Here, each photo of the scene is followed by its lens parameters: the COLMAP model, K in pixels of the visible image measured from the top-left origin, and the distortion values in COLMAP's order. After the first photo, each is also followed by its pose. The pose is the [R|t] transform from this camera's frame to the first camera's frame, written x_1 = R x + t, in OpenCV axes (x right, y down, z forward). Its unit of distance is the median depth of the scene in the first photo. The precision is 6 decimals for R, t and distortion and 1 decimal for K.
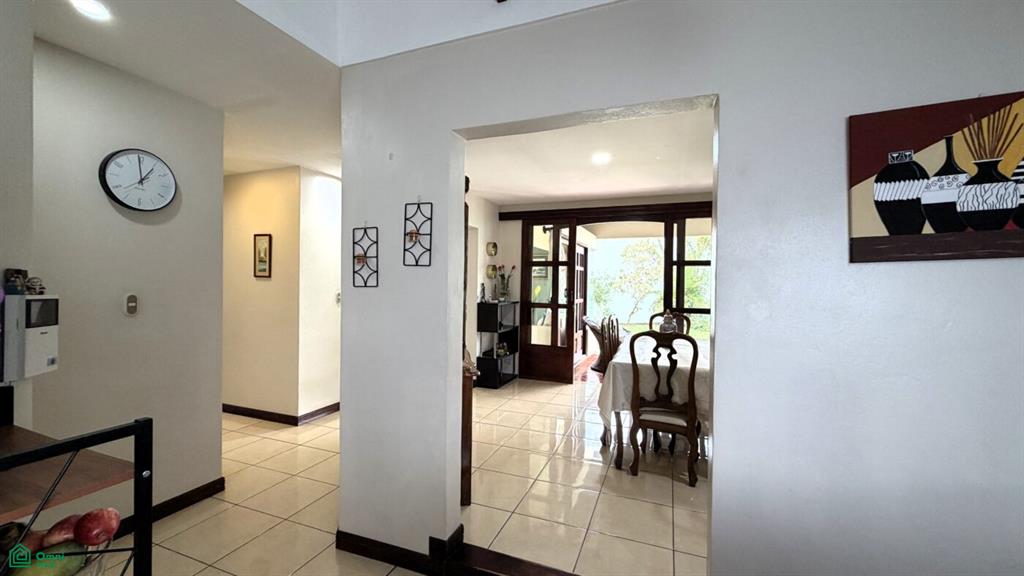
lens RADIAL K [[406.4, 0, 509.7], [0, 406.4, 286.5], [0, 0, 1]] dist [-0.001981, 0.001140]
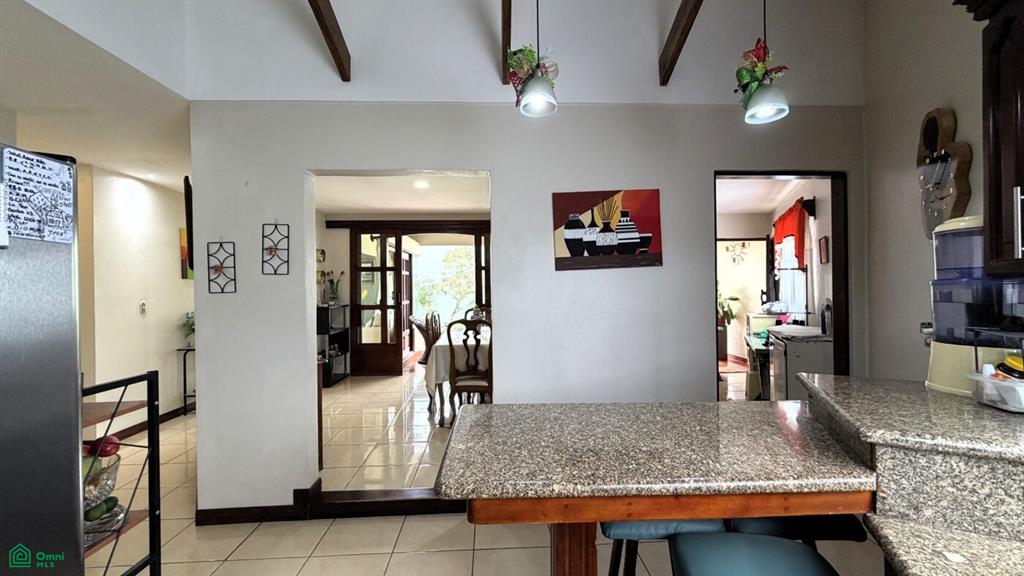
lens RADIAL K [[406.4, 0, 510.9], [0, 406.4, 288.1], [0, 0, 1]] dist [-0.001981, 0.001140]
pose [[0.909495, -0.026230, 0.414886, -0.061846], [0.027819, 0.999611, 0.002215, 0.005704], [-0.414782, 0.009527, 0.909871, -0.292316]]
